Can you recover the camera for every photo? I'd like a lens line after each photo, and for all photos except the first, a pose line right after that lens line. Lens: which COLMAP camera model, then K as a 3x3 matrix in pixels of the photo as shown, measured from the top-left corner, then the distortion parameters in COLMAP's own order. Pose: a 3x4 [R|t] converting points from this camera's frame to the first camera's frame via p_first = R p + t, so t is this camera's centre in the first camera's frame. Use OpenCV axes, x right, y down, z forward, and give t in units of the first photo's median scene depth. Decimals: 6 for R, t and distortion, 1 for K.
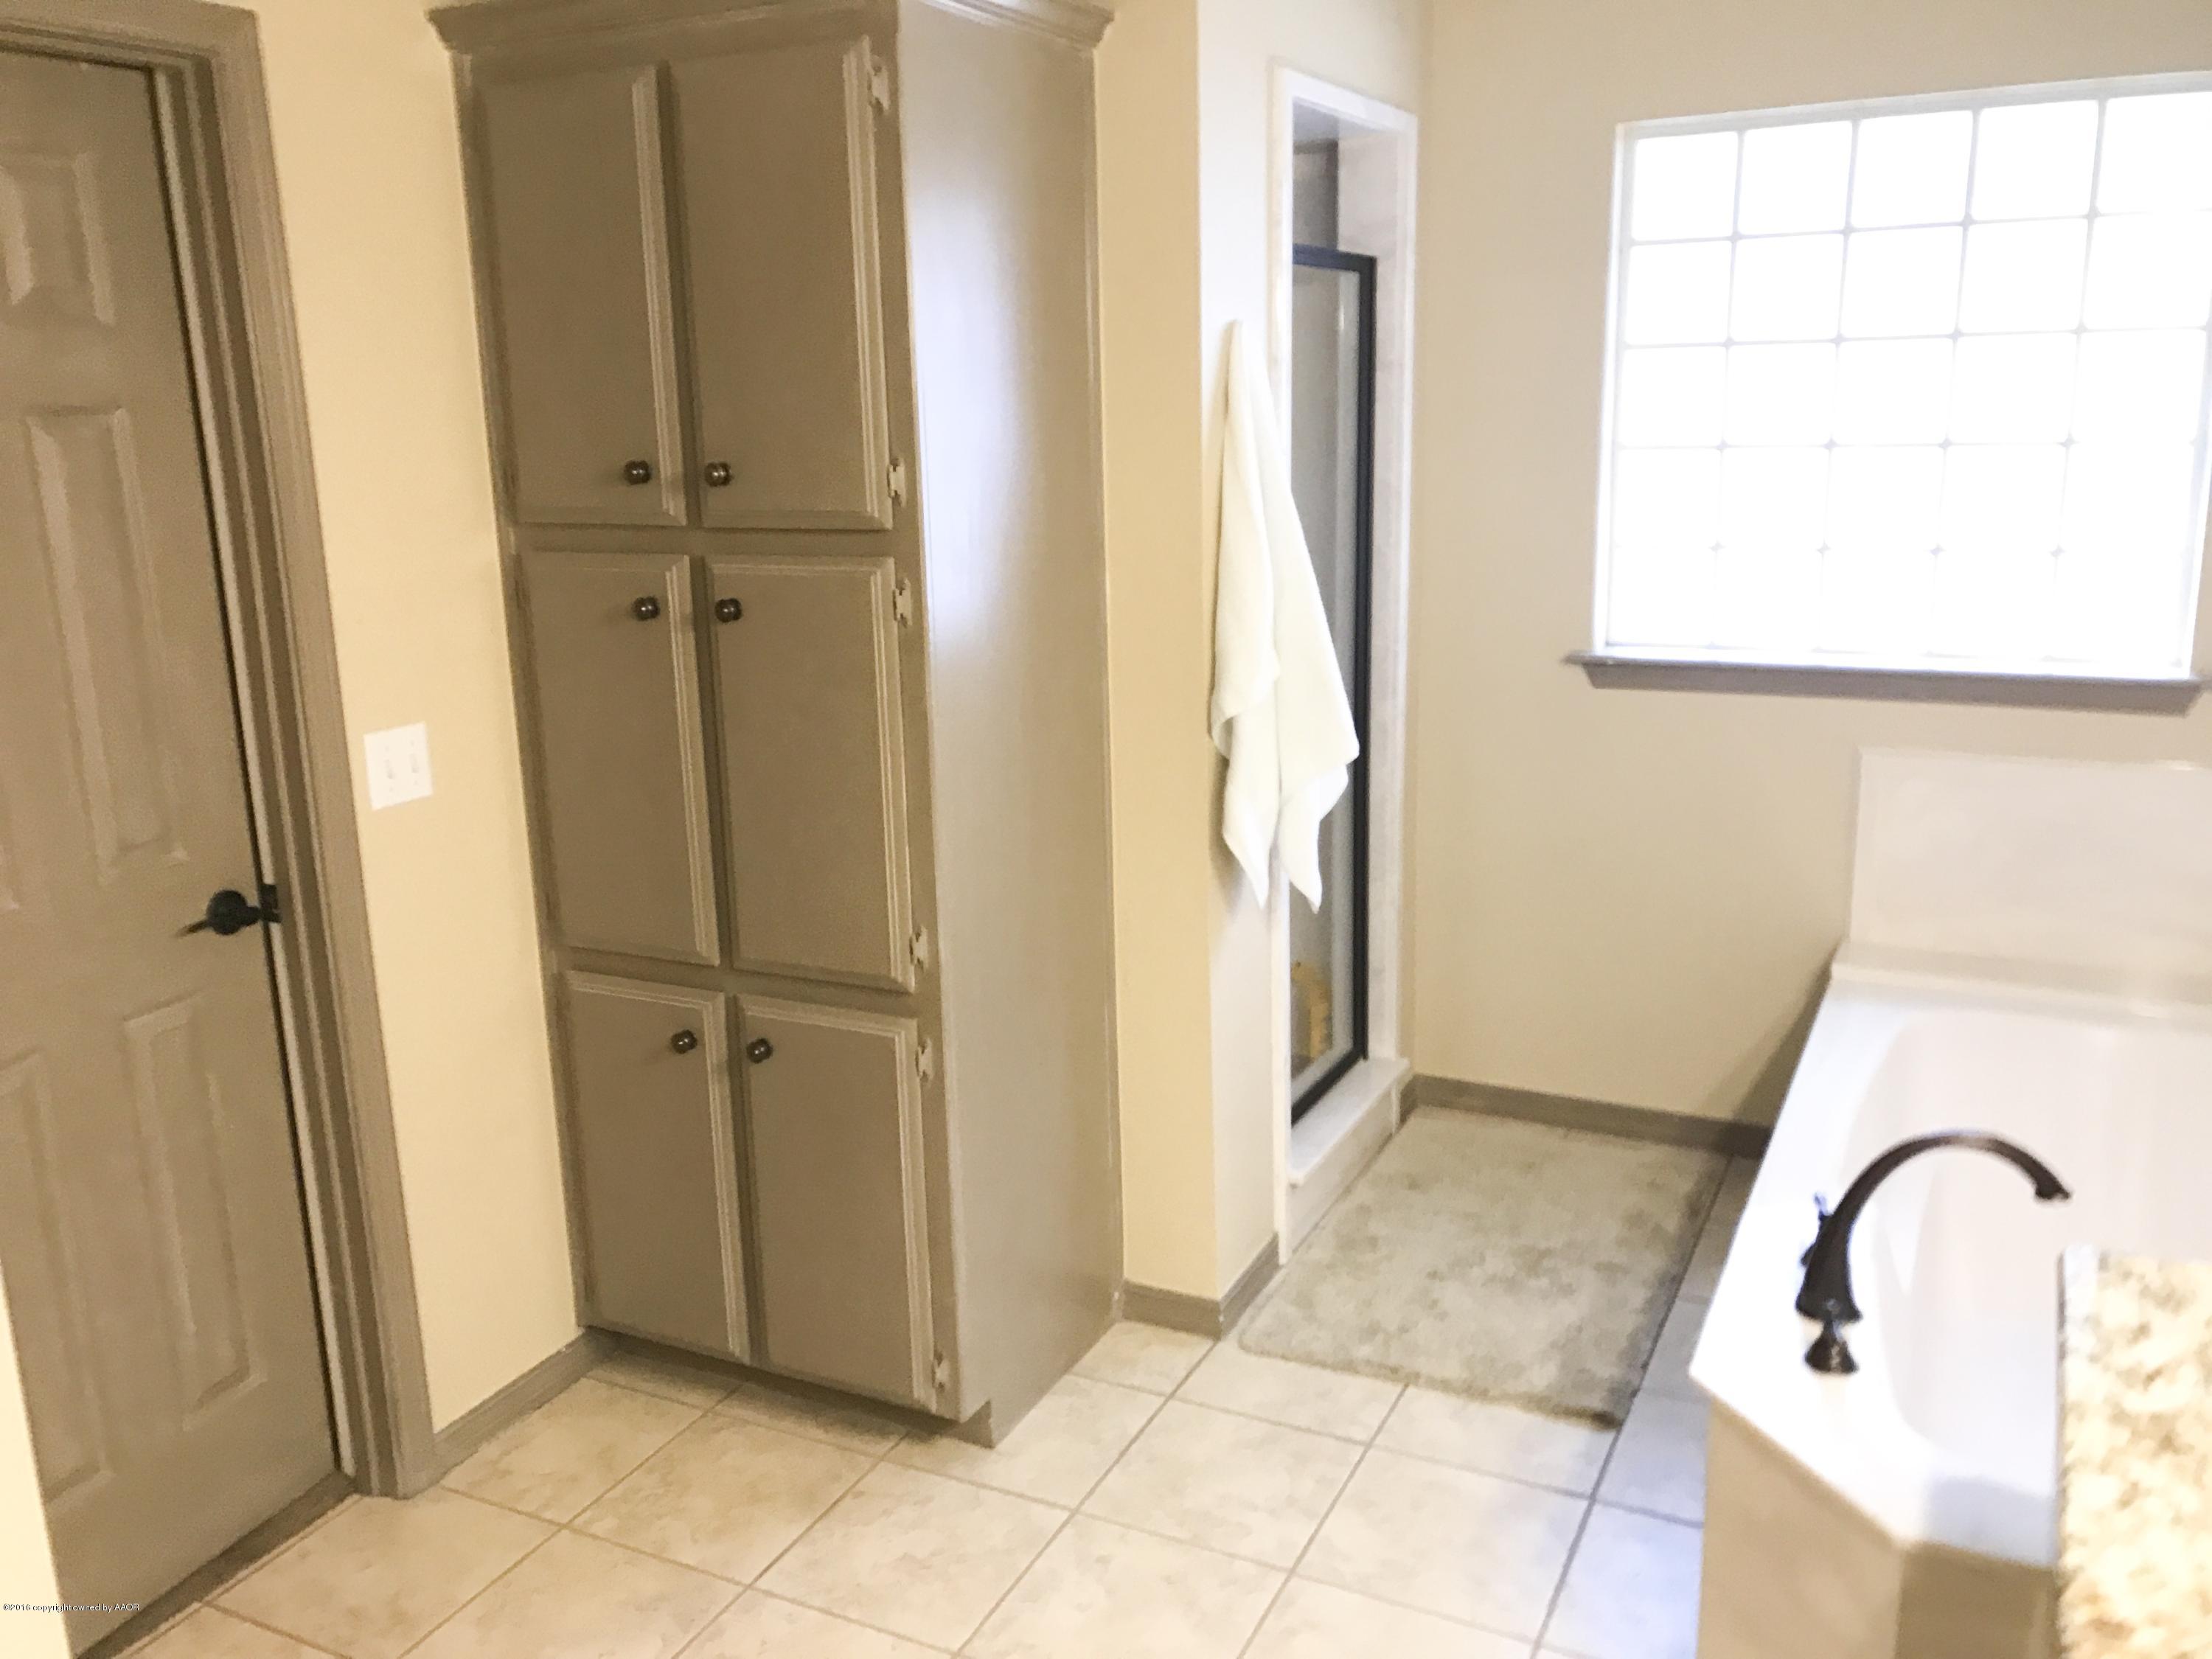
lens RADIAL K [[1825.5, 0, 1110.1], [0, 1825.5, 826.9], [0, 0, 1]] dist [0.070423, -0.079294]
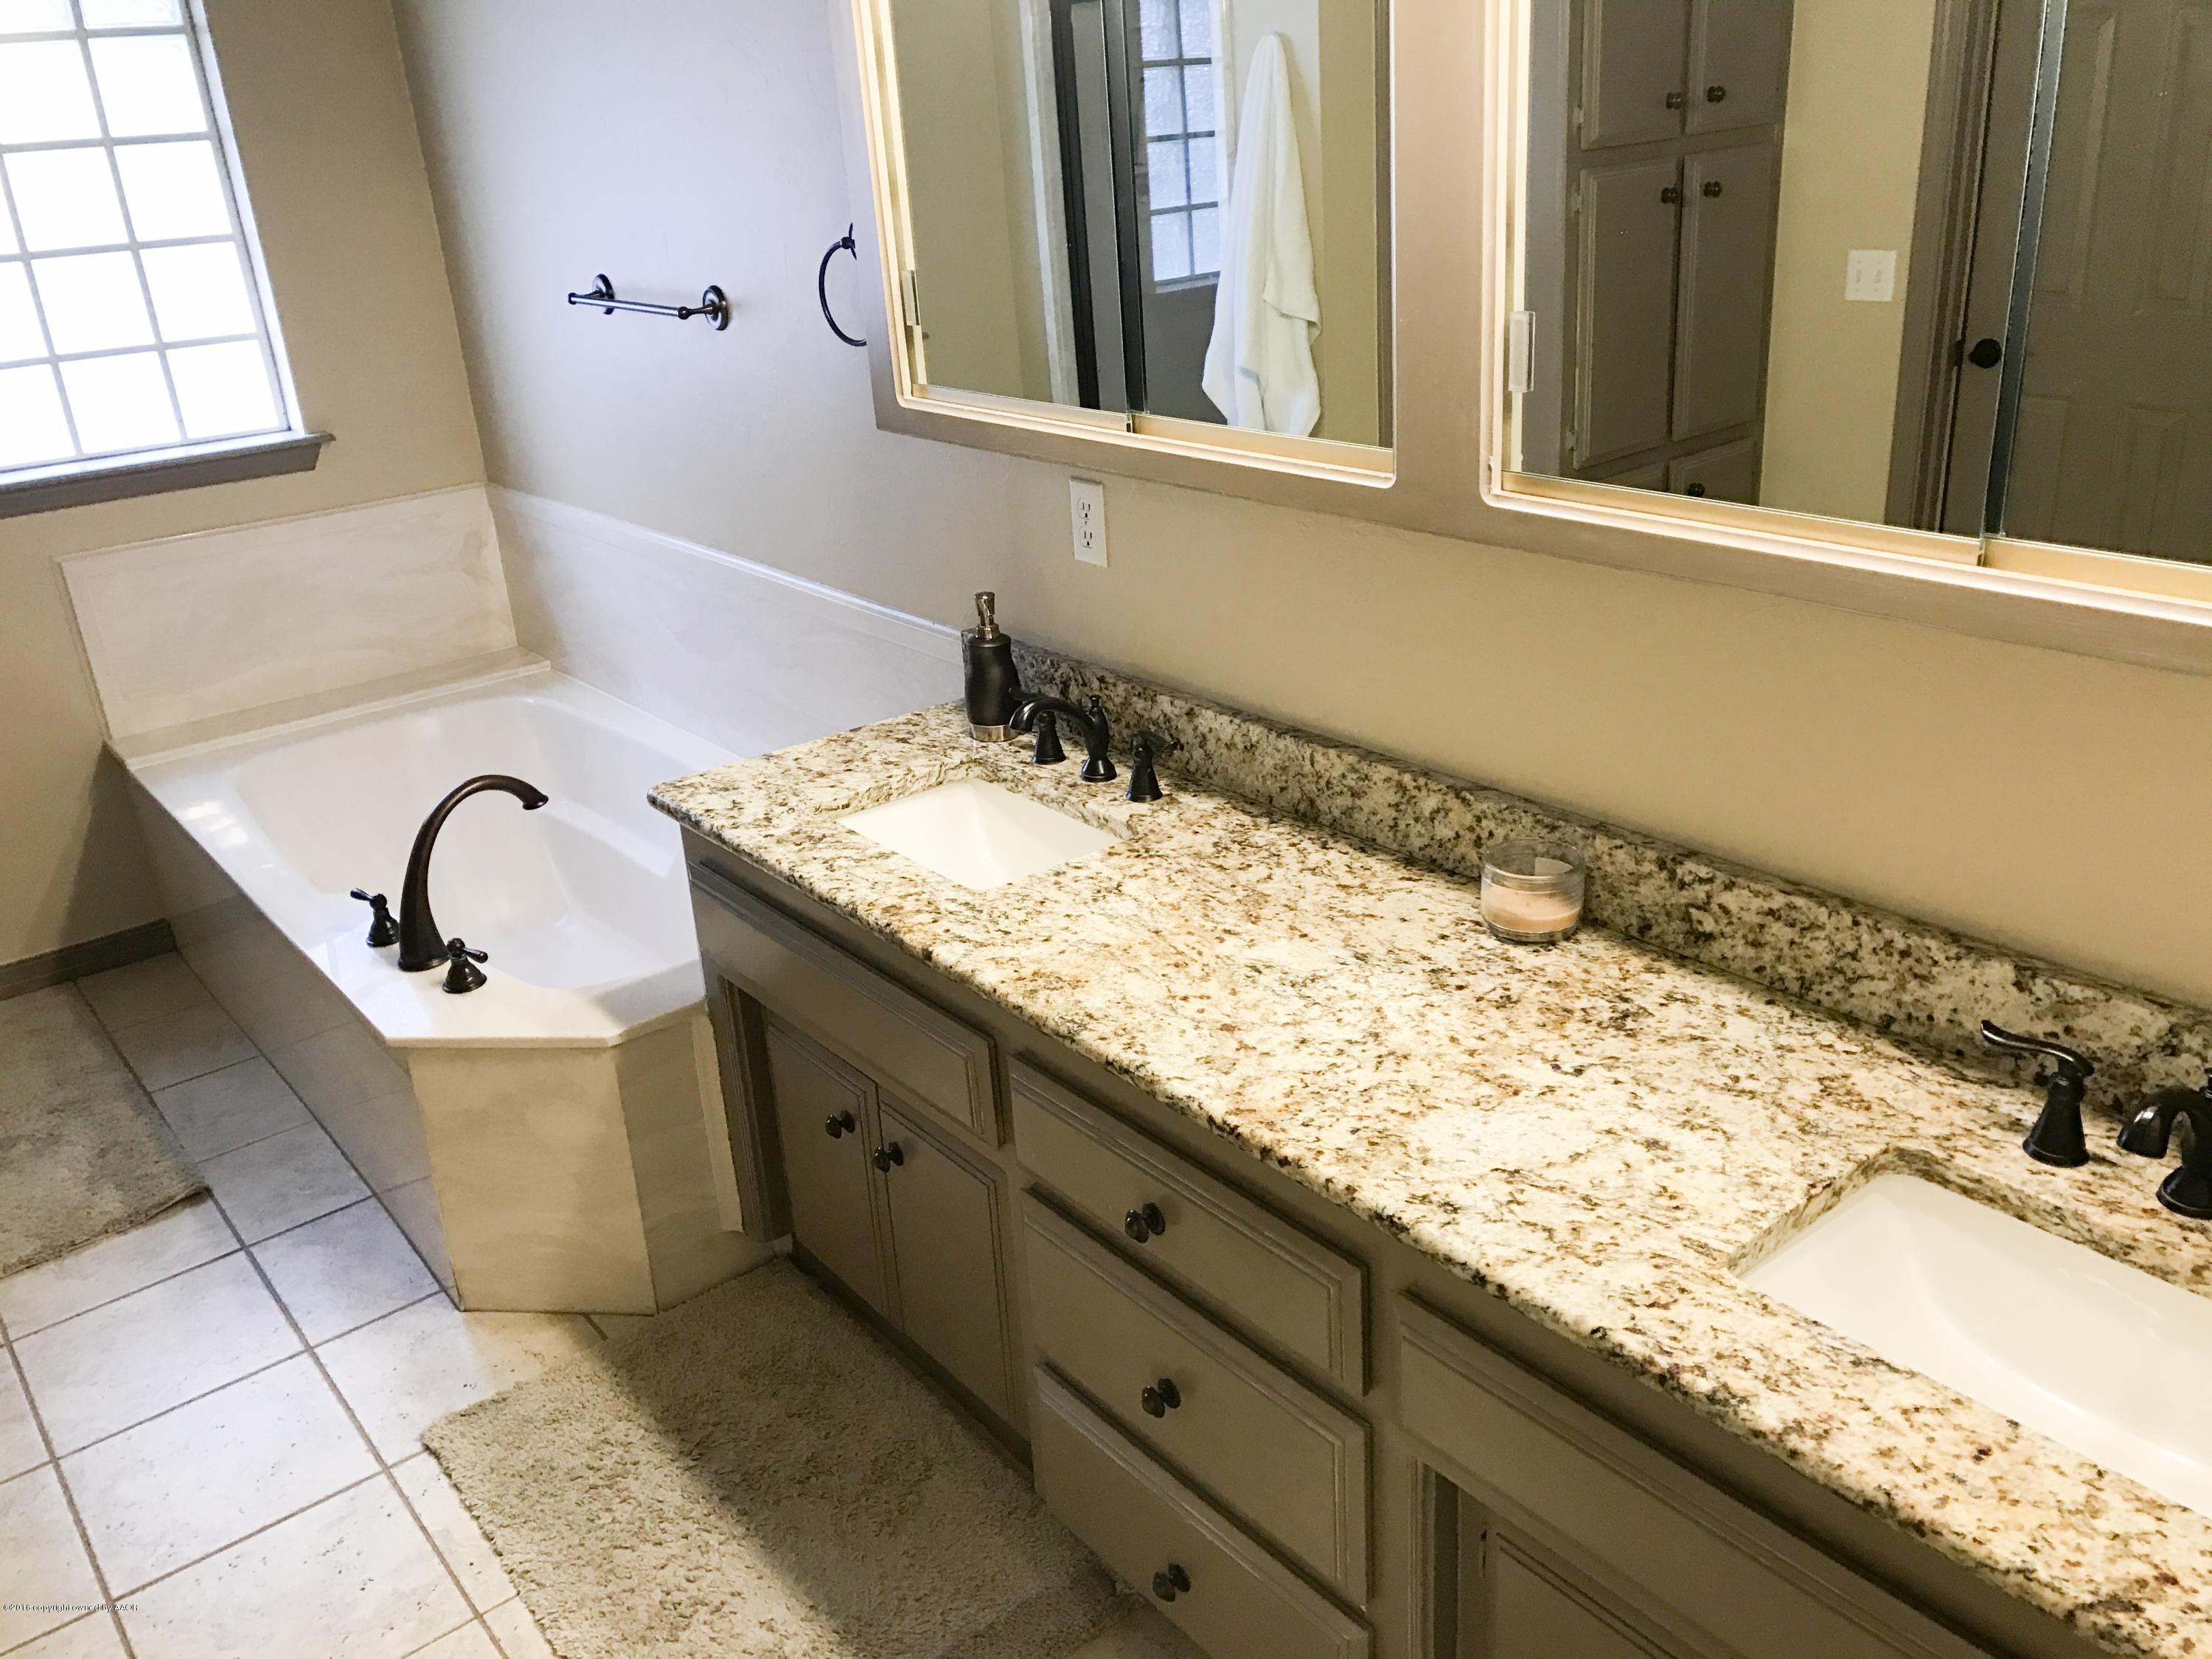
lens RADIAL K [[1825.5, 0, 1105.6], [0, 1825.5, 831.5], [0, 0, 1]] dist [0.070423, -0.079294]
pose [[0.415739, -0.357761, 0.836163, -0.366481], [0.270099, 0.926470, 0.262107, -0.019546], [-0.868451, 0.116879, 0.481800, -0.016406]]
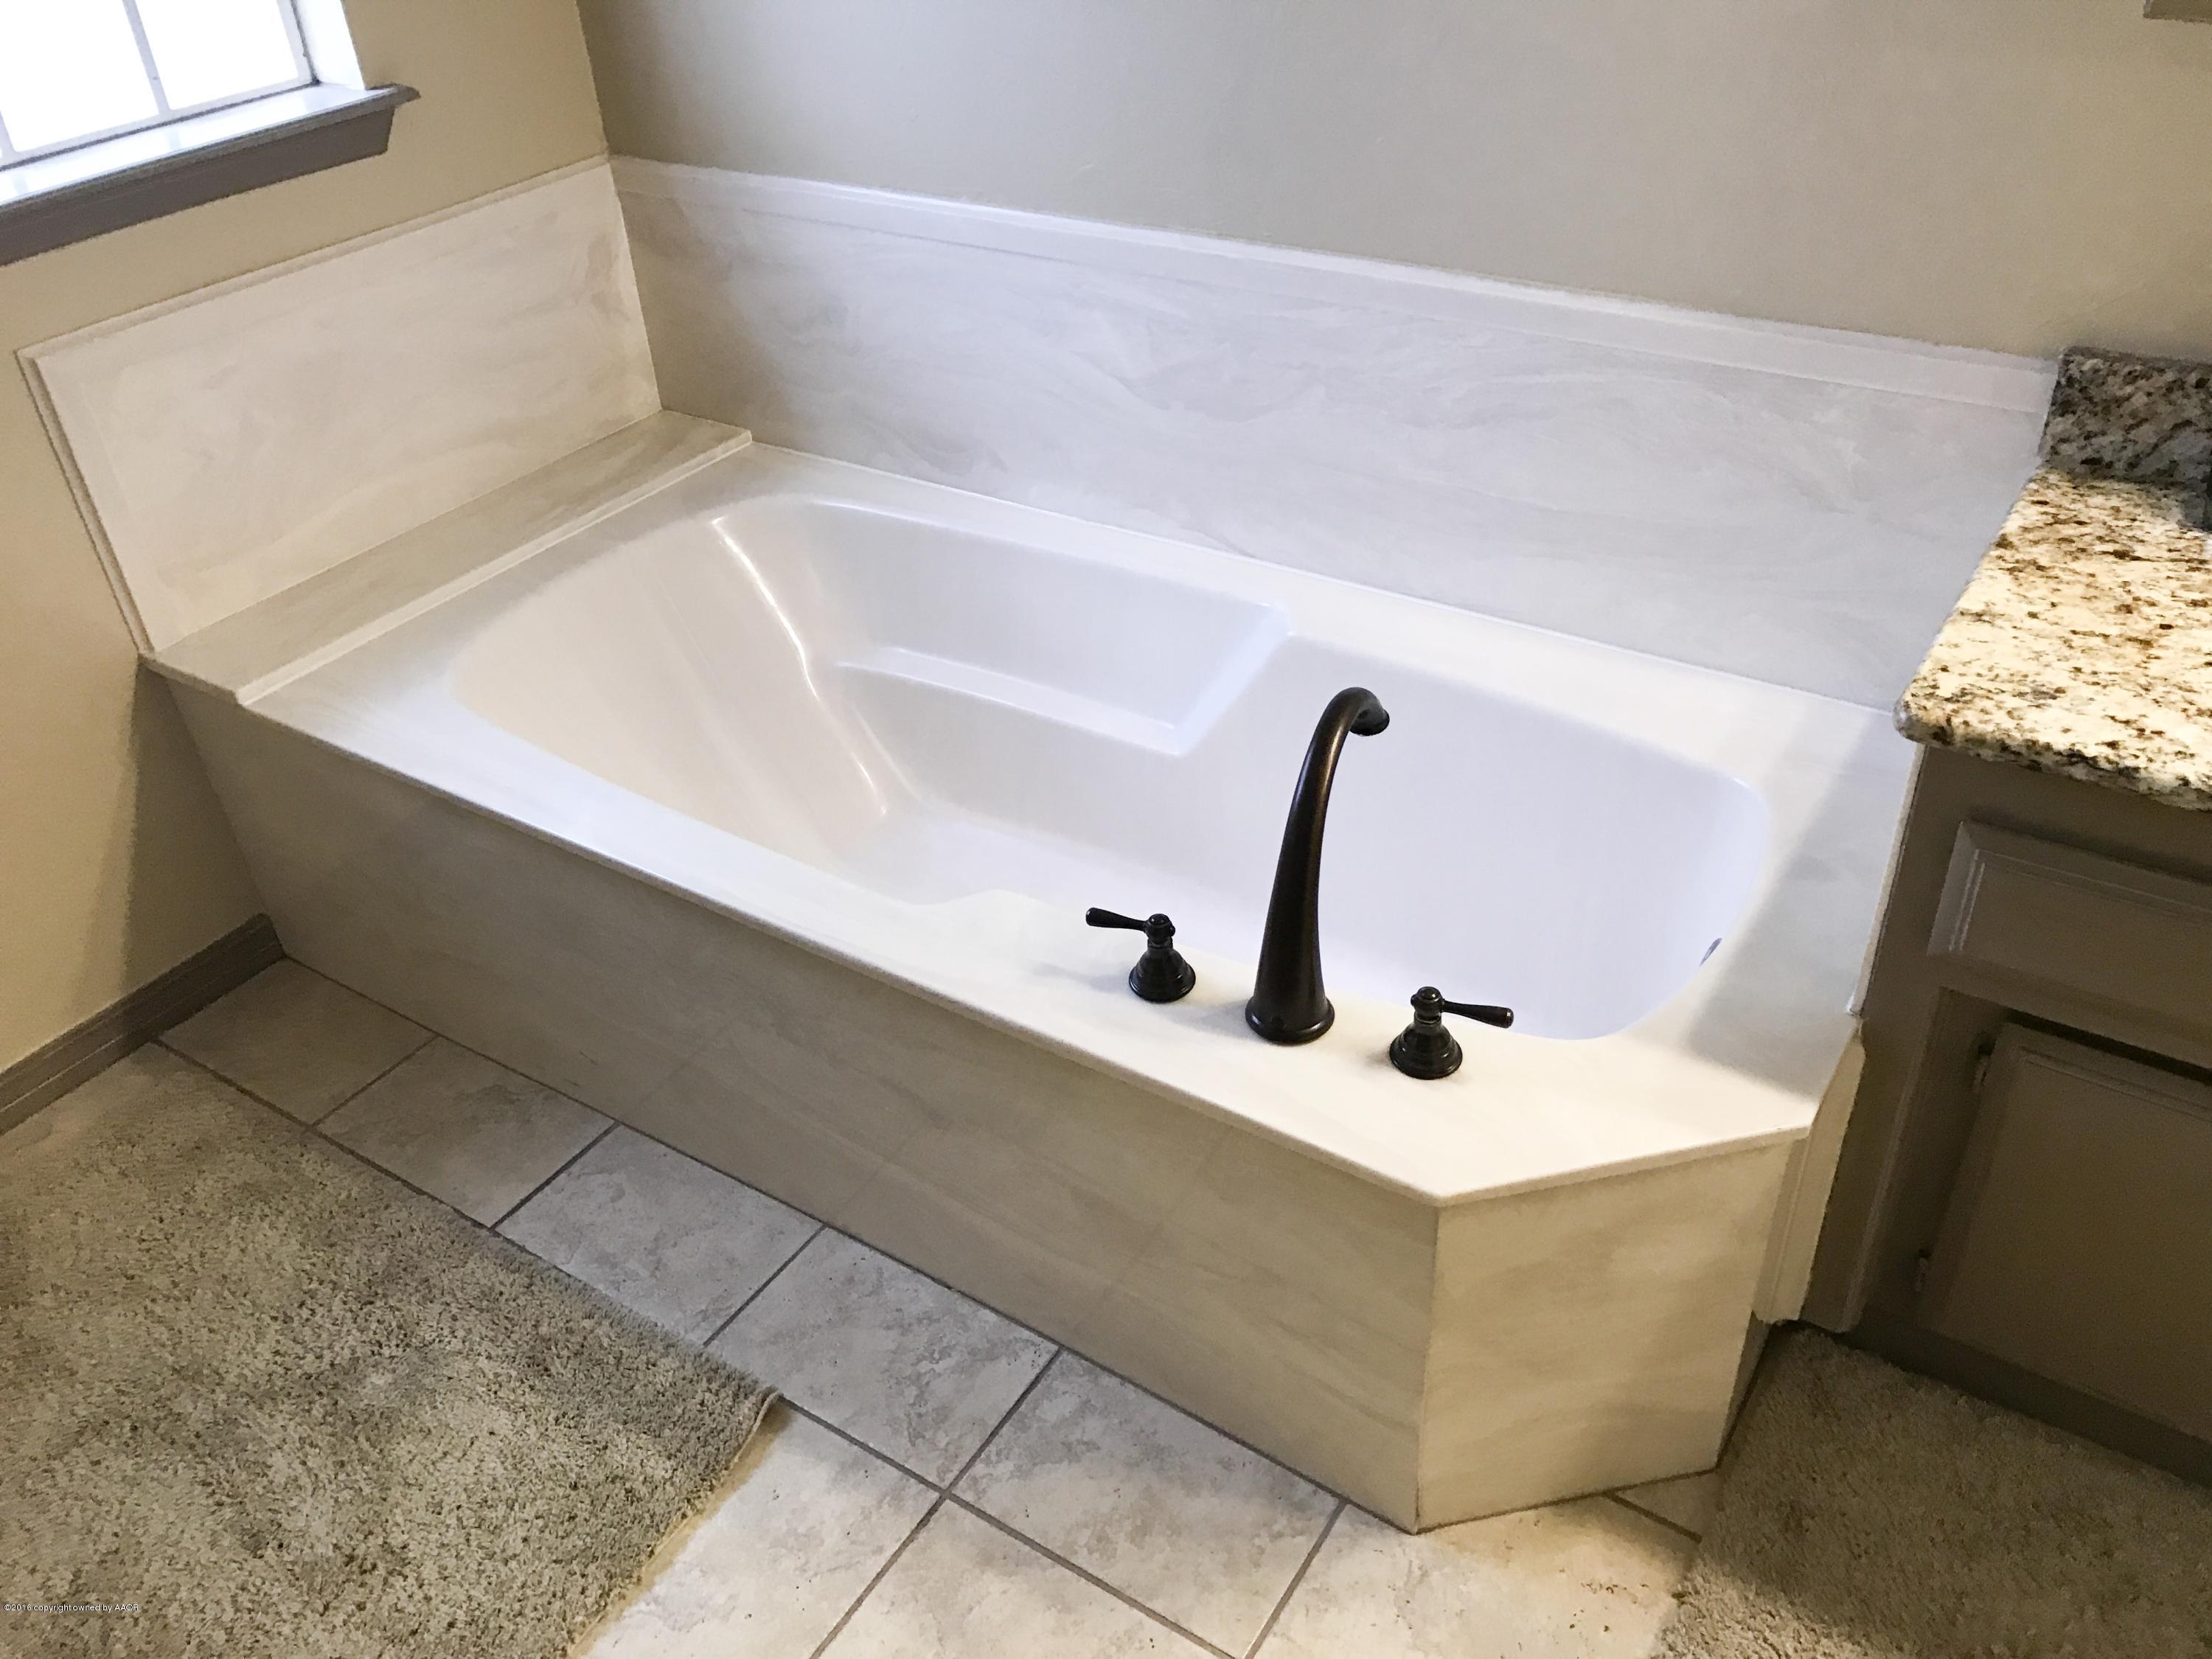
lens RADIAL K [[1825.5, 0, 1101.9], [0, 1825.5, 826.9], [0, 0, 1]] dist [0.070423, -0.079294]
pose [[0.109324, -0.561174, 0.820447, -0.158161], [0.280224, 0.809315, 0.516220, -0.174029], [-0.953689, 0.173473, 0.245731, 0.735504]]
